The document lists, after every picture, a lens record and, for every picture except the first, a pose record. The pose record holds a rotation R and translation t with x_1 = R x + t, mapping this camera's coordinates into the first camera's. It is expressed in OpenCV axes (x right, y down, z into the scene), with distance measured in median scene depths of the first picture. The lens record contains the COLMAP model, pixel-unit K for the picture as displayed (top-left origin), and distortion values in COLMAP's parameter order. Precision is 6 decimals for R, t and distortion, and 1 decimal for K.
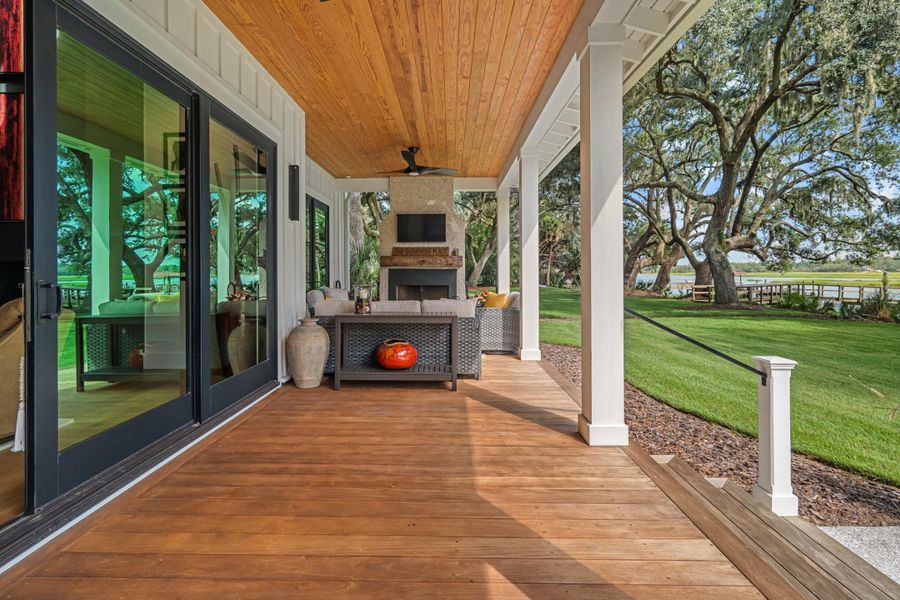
lens RADIAL K [[425.0, 0, 446.2], [0, 425.0, 275.1], [0, 0, 1]] dist [0.003443, 0.000922]
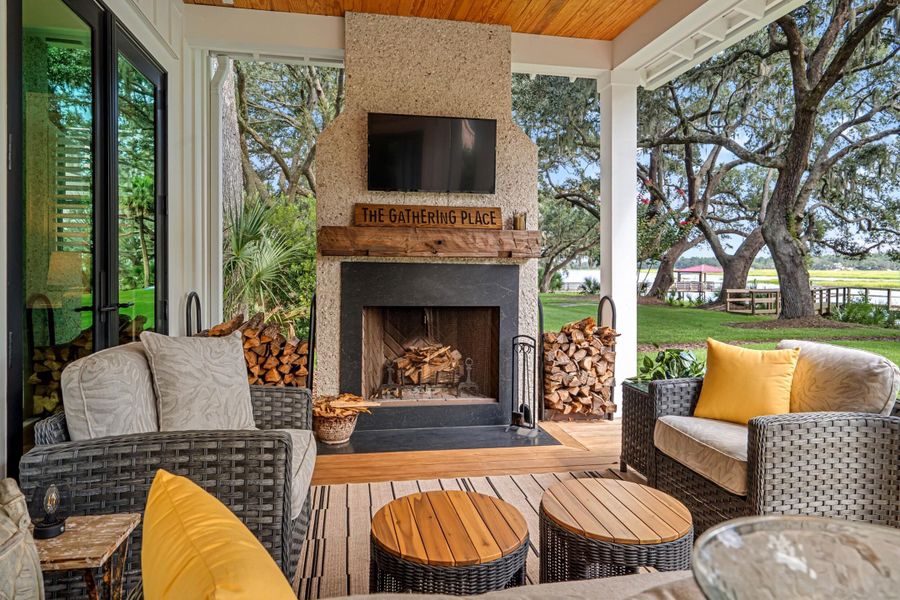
lens RADIAL K [[575.4, 0, 450.8], [0, 575.4, 270.5], [0, 0, 1]] dist [0.018941, -0.001358]
pose [[0.981609, 0.009764, 0.190653, -0.134811], [-0.010310, 0.999945, 0.001871, -0.009215], [-0.190625, -0.003803, 0.981656, 0.483153]]
